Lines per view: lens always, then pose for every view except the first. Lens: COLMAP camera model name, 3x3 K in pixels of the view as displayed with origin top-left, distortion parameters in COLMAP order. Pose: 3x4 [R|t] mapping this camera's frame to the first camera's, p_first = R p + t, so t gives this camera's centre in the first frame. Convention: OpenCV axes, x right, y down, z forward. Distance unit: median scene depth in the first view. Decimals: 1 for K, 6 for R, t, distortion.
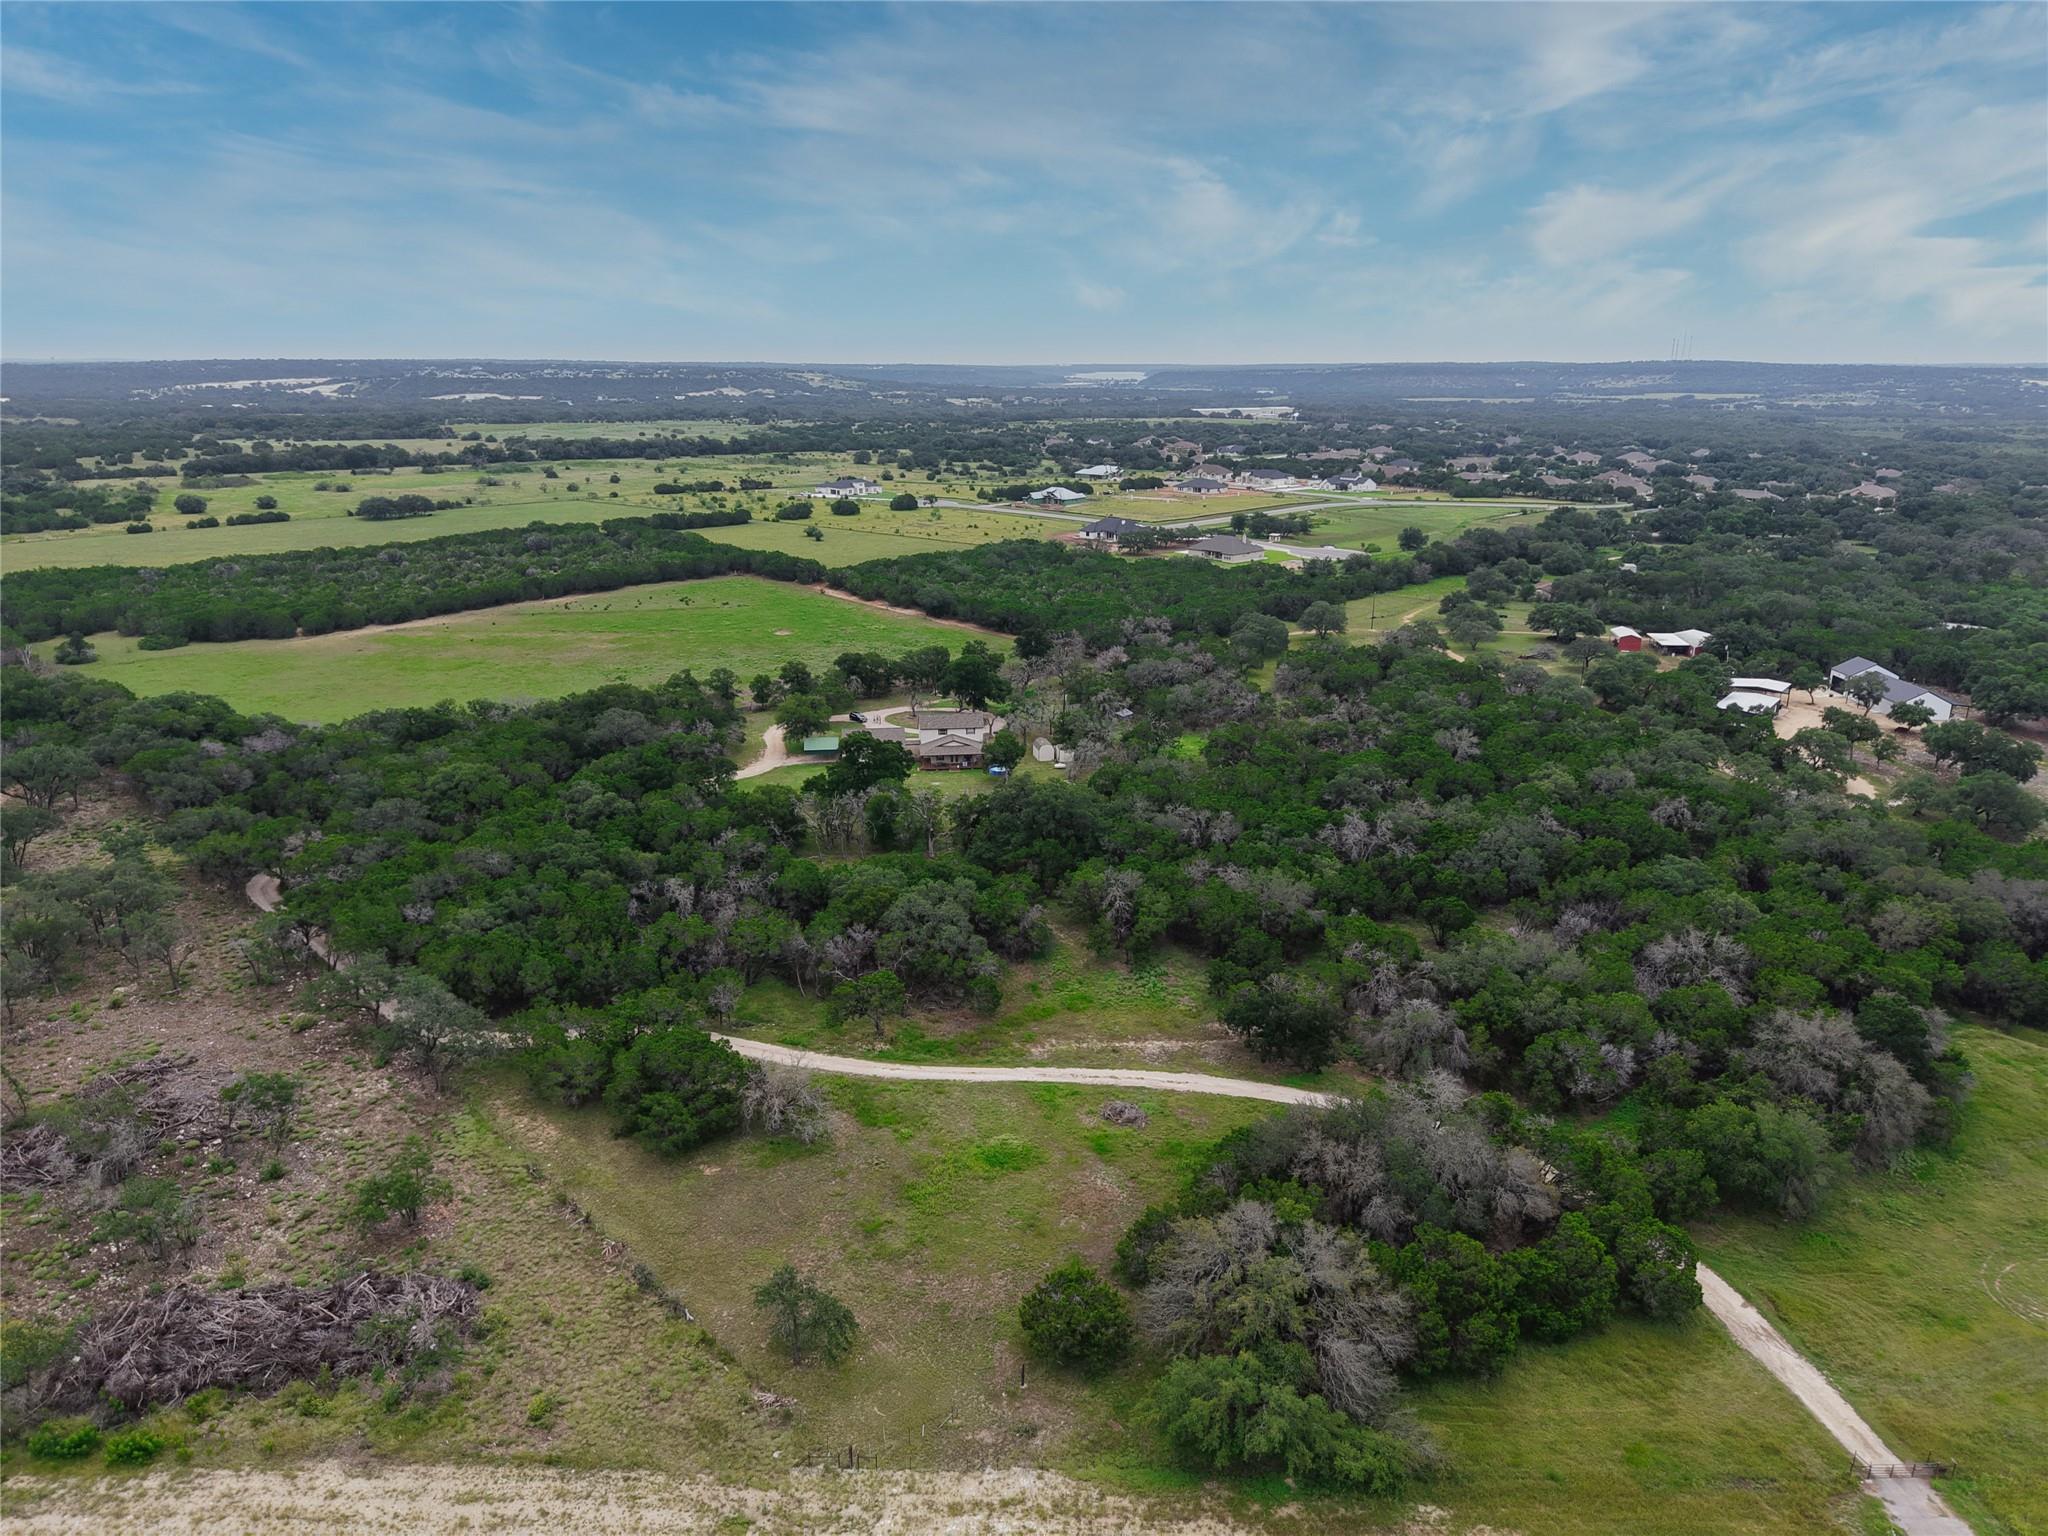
lens RADIAL K [[1419.2, 0, 1024.0], [0, 1419.2, 768.0], [0, 0, 1]] dist [-0.006907, 0.000456]
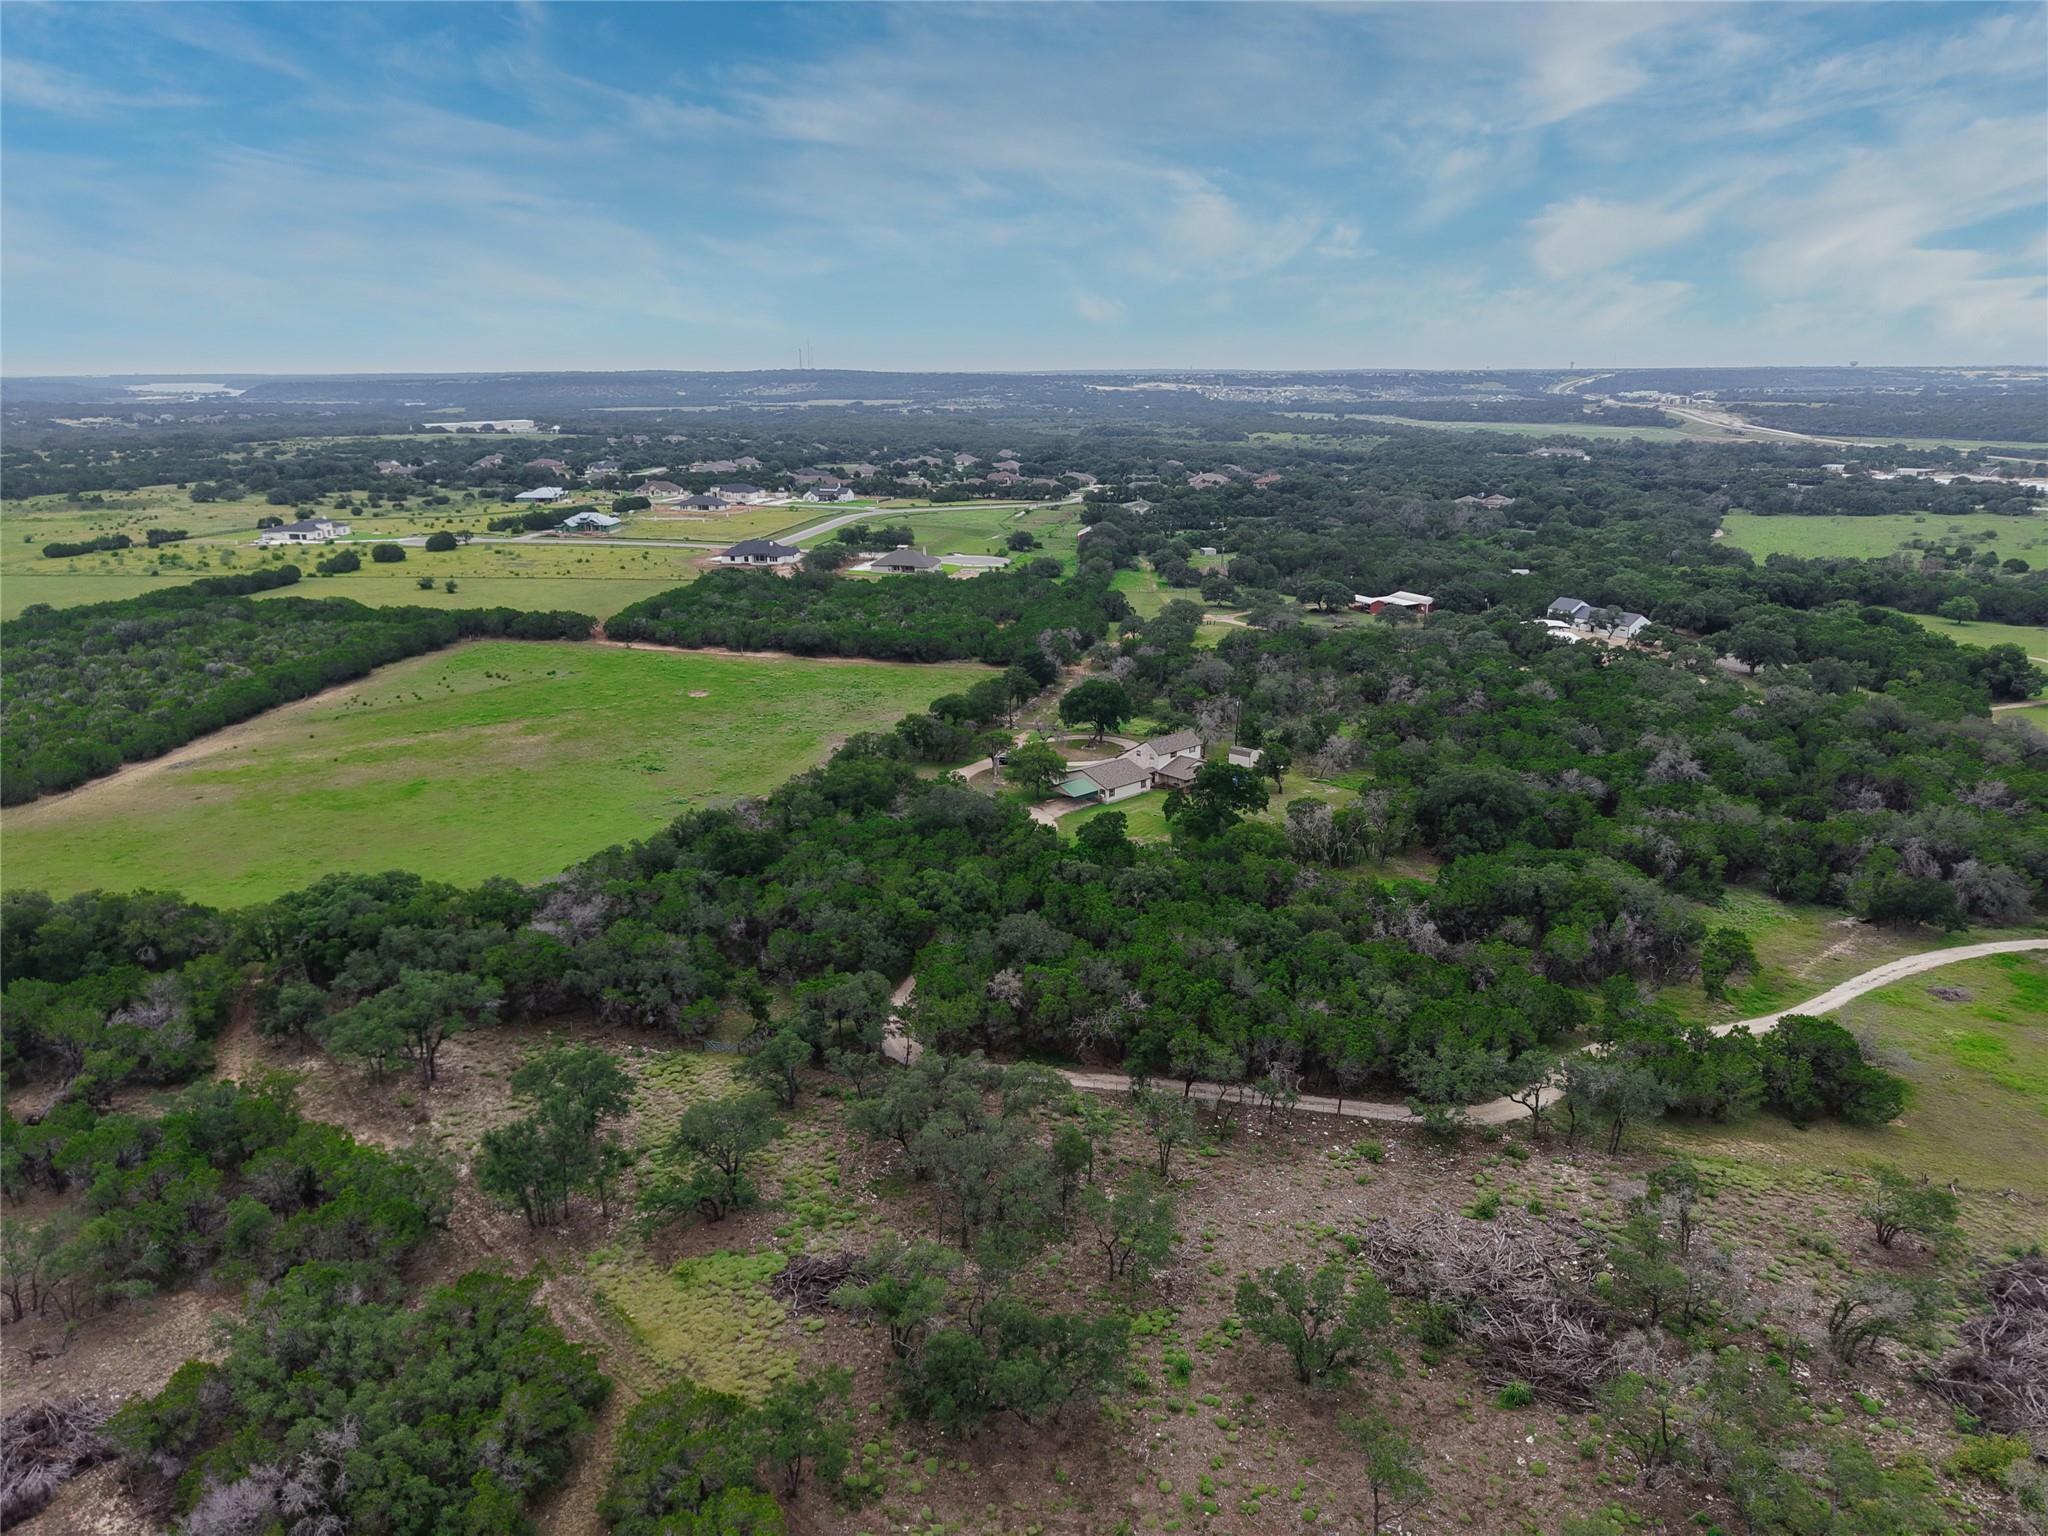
lens RADIAL K [[1419.2, 0, 1024.0], [0, 1419.2, 768.0], [0, 0, 1]] dist [-0.006907, 0.000456]
pose [[0.778348, -0.169143, 0.604620, -0.668673], [0.172610, 0.983566, 0.052946, -0.077902], [-0.603639, 0.063153, 0.794752, 0.263571]]
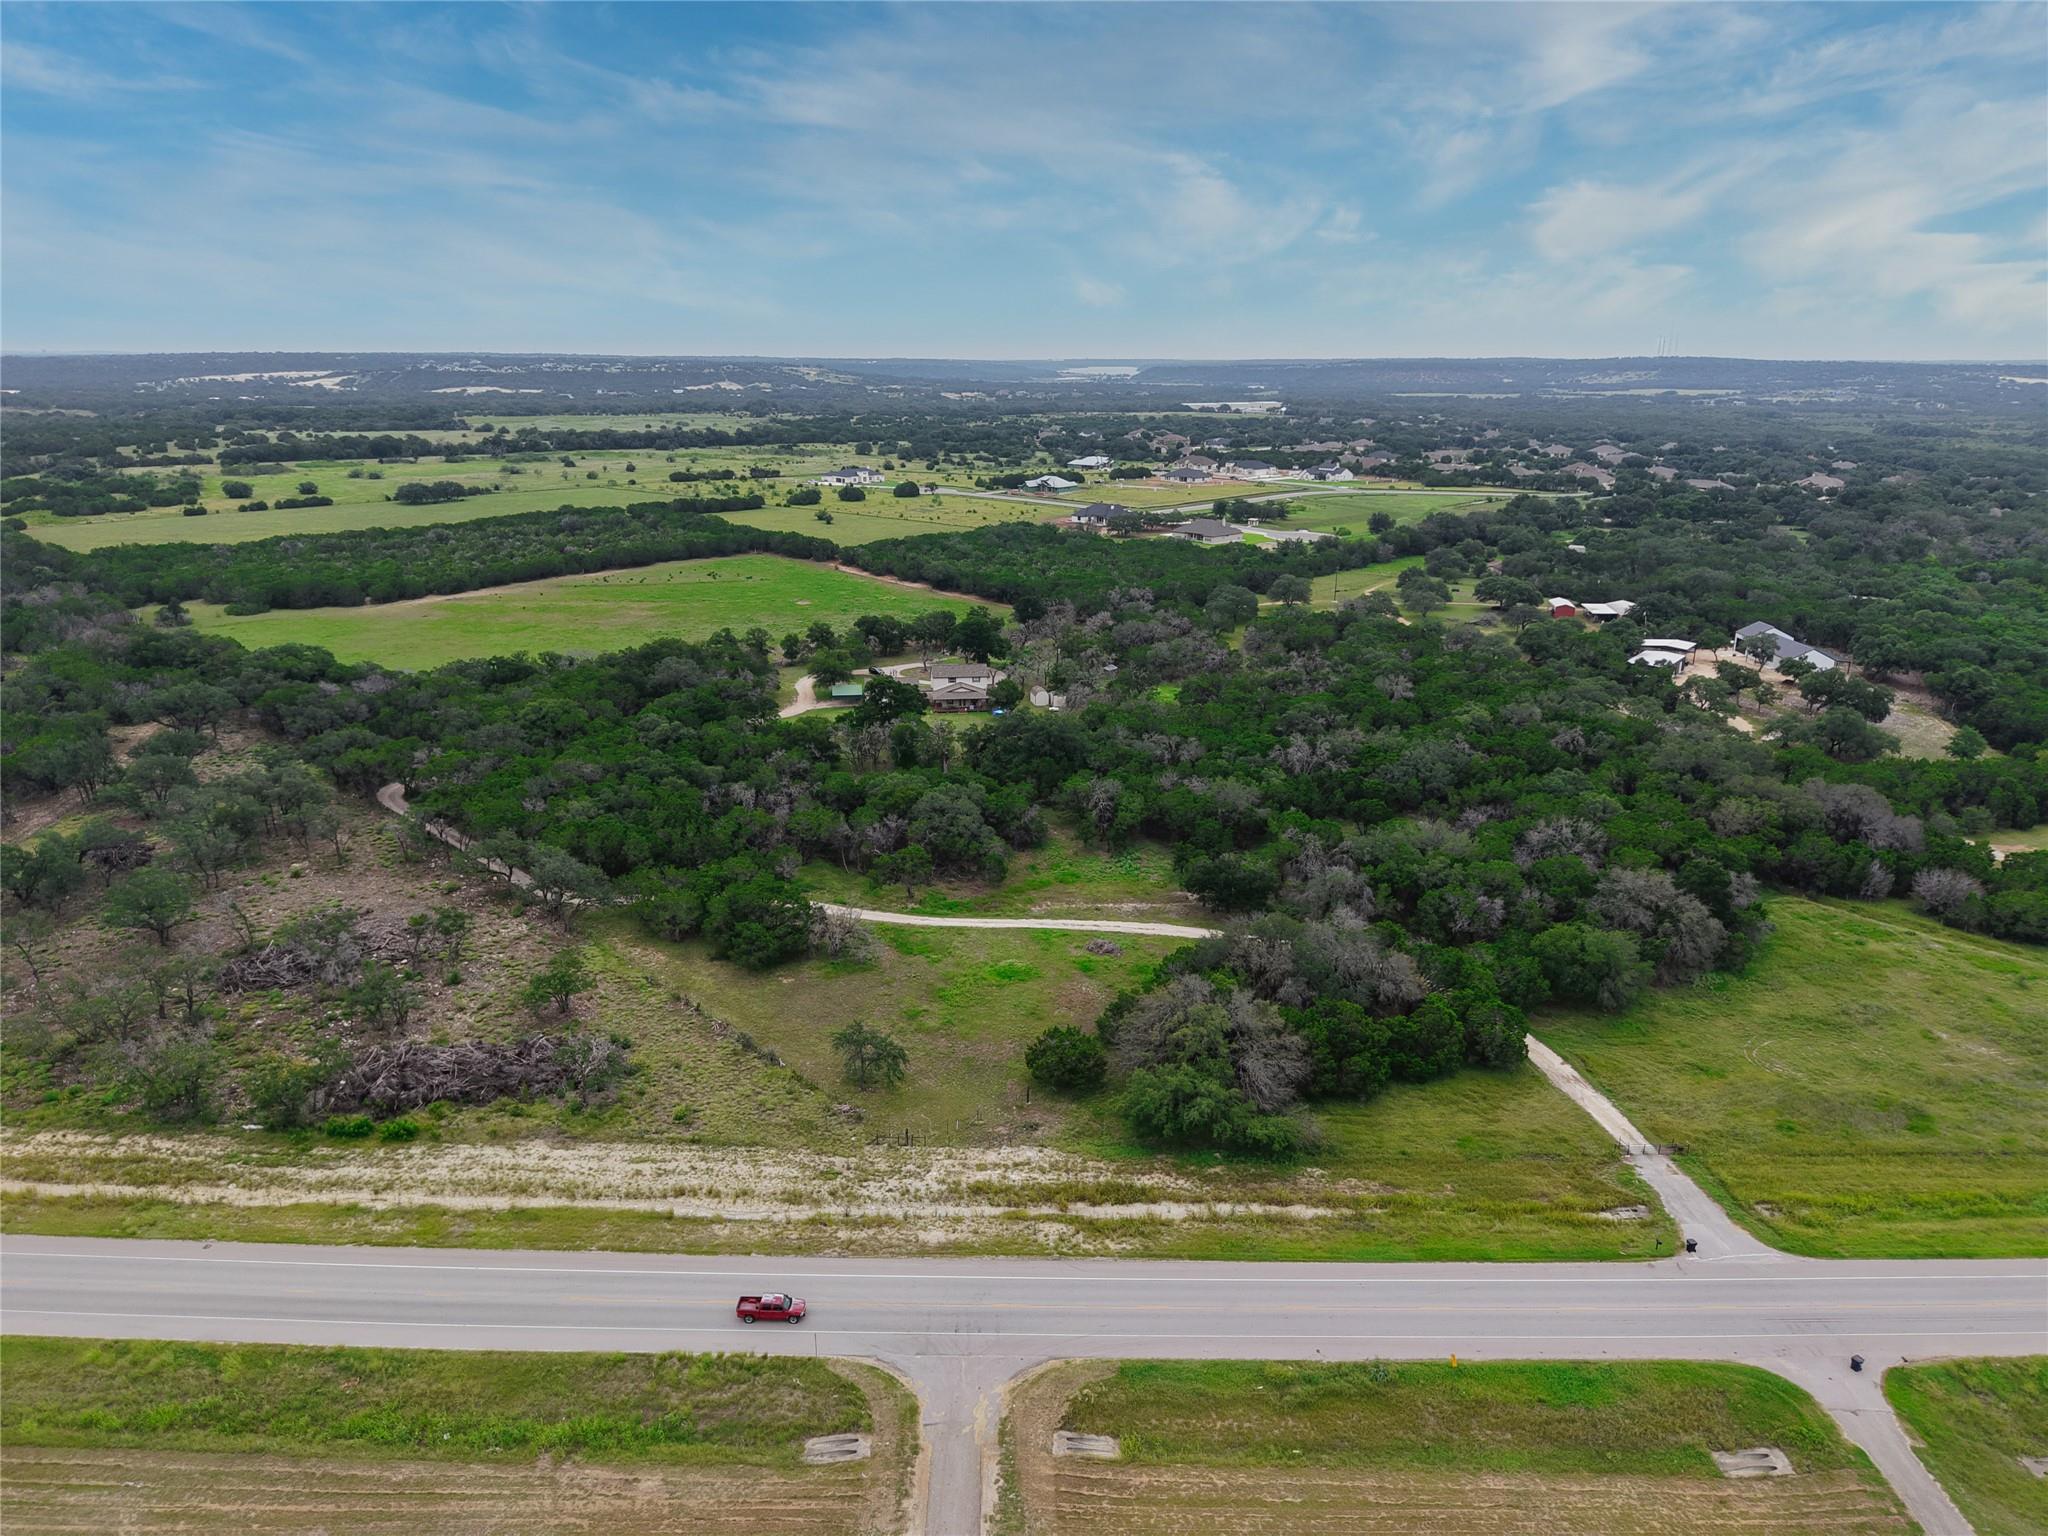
lens RADIAL K [[1449.3, 0, 1024.0], [0, 1449.3, 768.0], [0, 0, 1]] dist [-0.001601, -0.009640]
pose [[0.999983, 0.000739, 0.005800, -0.005236], [-0.000729, 0.999998, -0.001792, 0.044796], [-0.005801, 0.001787, 0.999982, -0.166242]]
